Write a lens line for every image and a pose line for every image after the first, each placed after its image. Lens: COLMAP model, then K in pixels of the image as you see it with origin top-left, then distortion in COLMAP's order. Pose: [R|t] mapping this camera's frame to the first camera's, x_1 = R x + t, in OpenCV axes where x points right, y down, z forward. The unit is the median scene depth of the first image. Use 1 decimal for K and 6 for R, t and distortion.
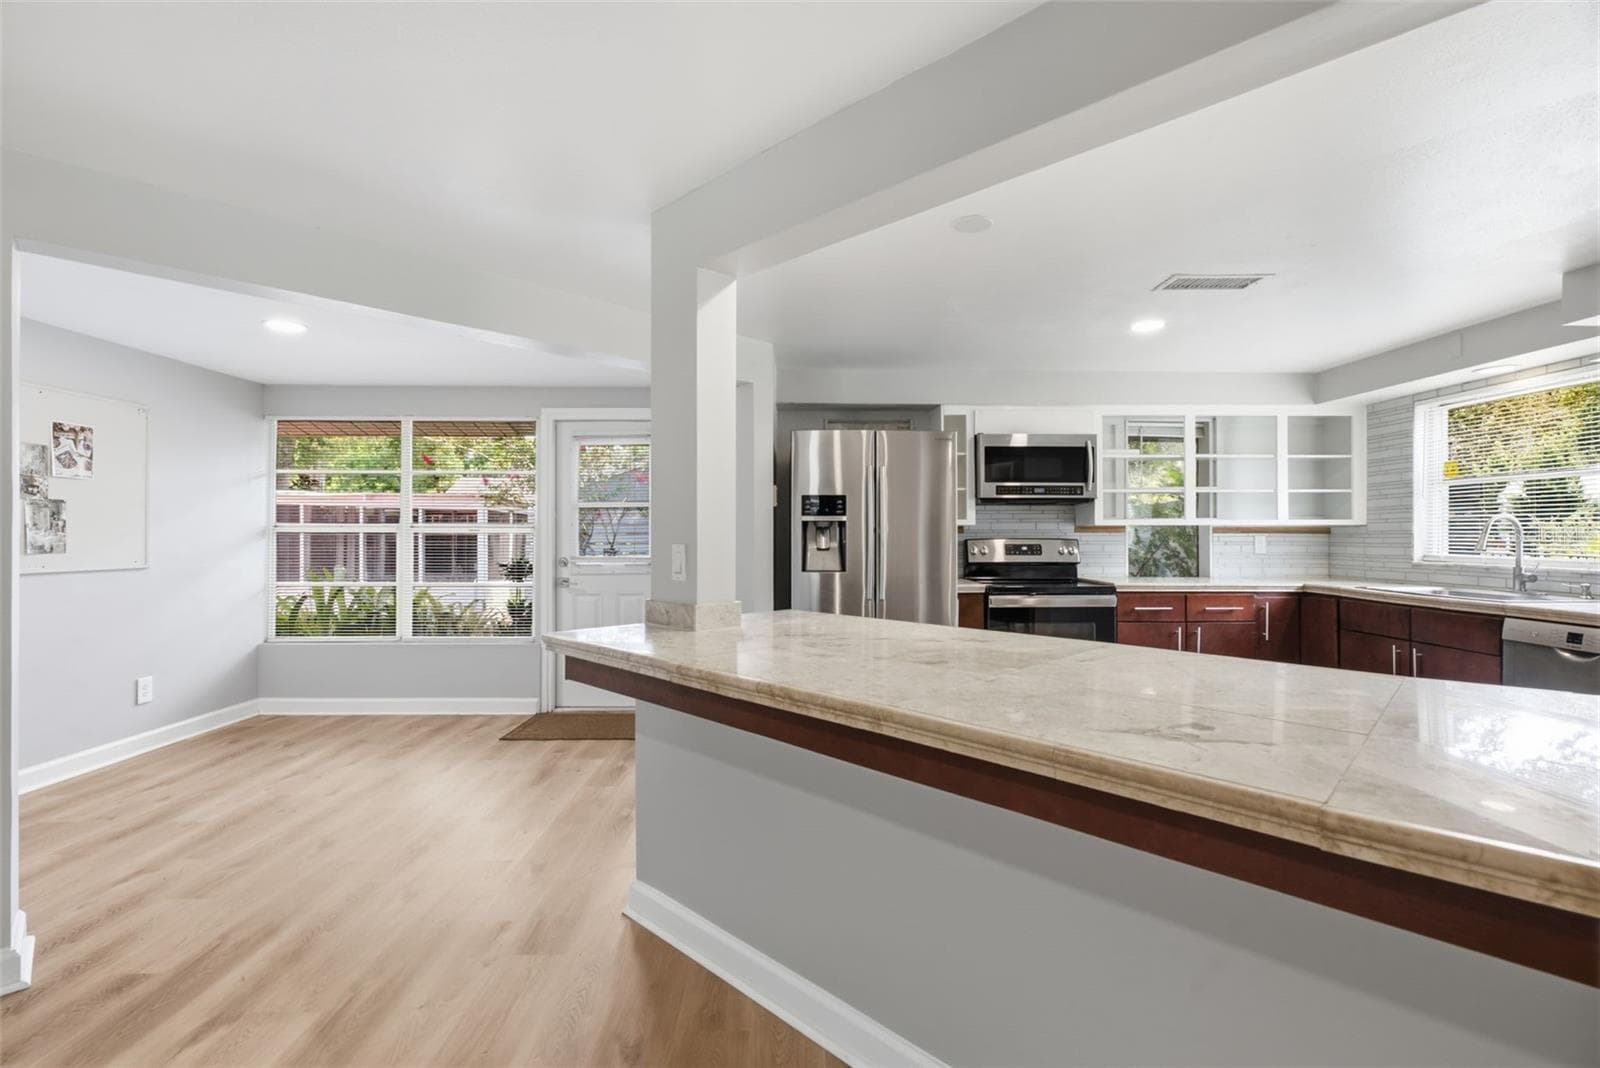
lens RADIAL K [[722.8, 0, 801.7], [0, 722.8, 531.1], [0, 0, 1]] dist [-0.003753, -0.000297]
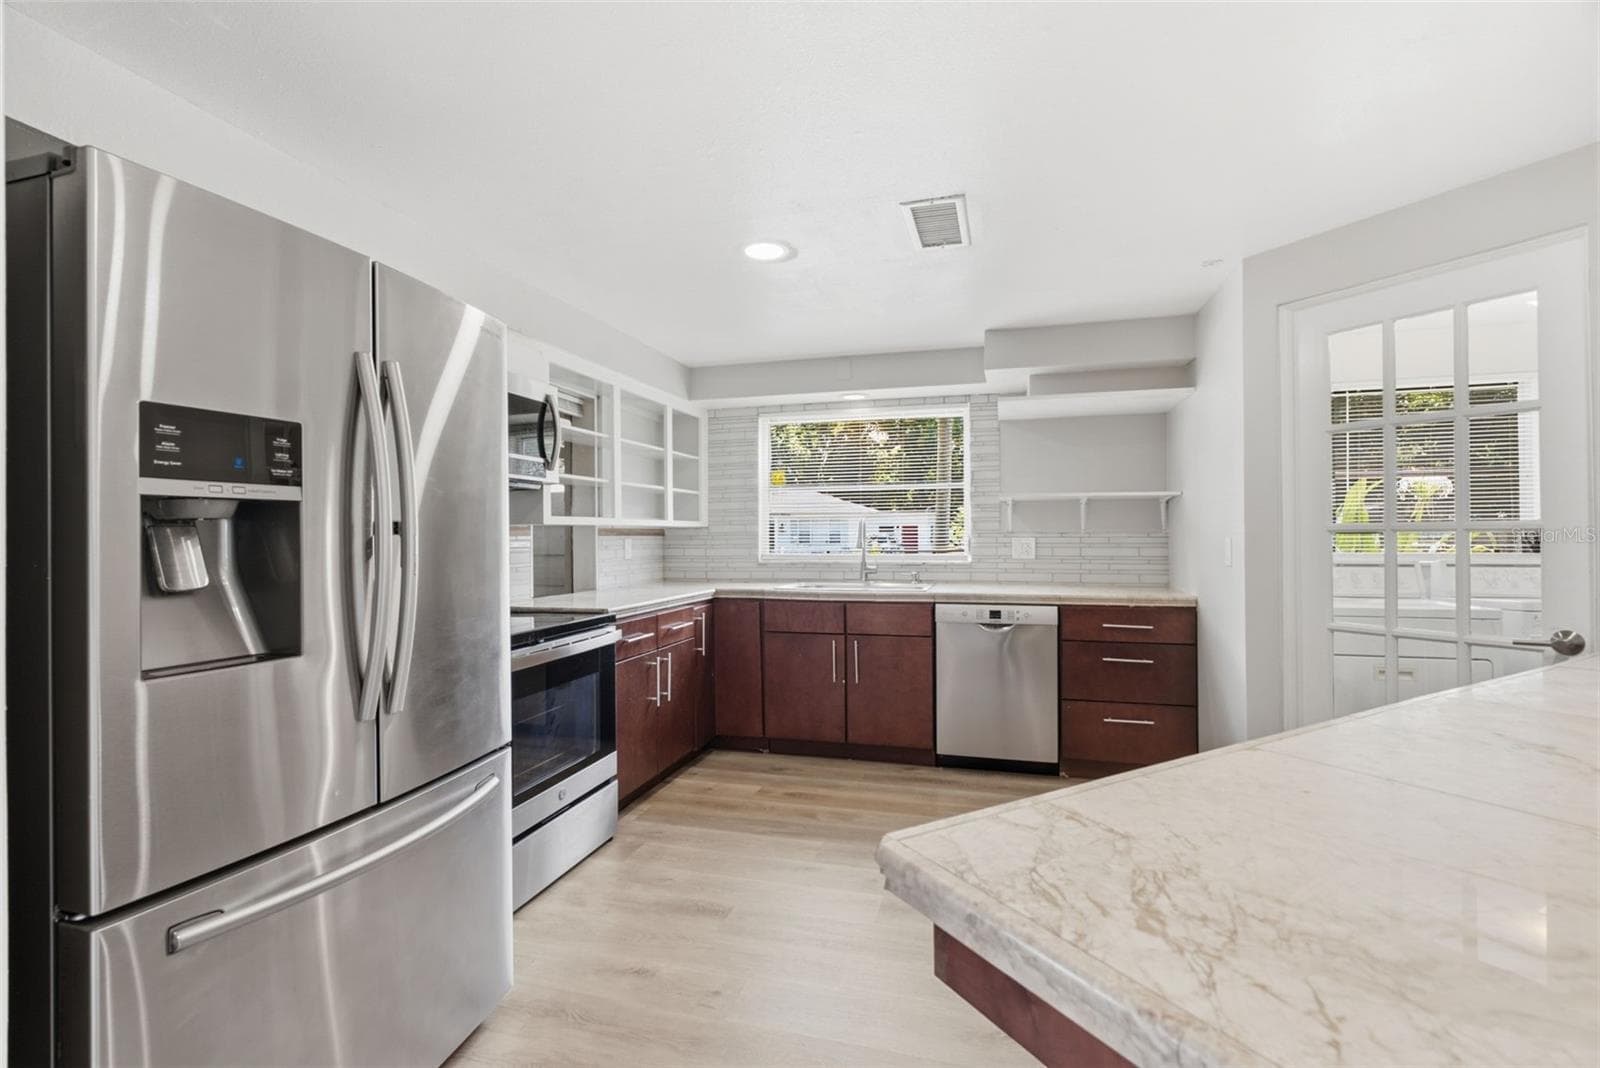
lens RADIAL K [[722.8, 0, 801.3], [0, 722.8, 533.6], [0, 0, 1]] dist [-0.003753, -0.000297]
pose [[0.277199, -0.001676, 0.960811, -0.173770], [0.003346, 0.999994, 0.000779, 0.000705], [-0.960807, 0.002999, 0.277203, 0.627875]]
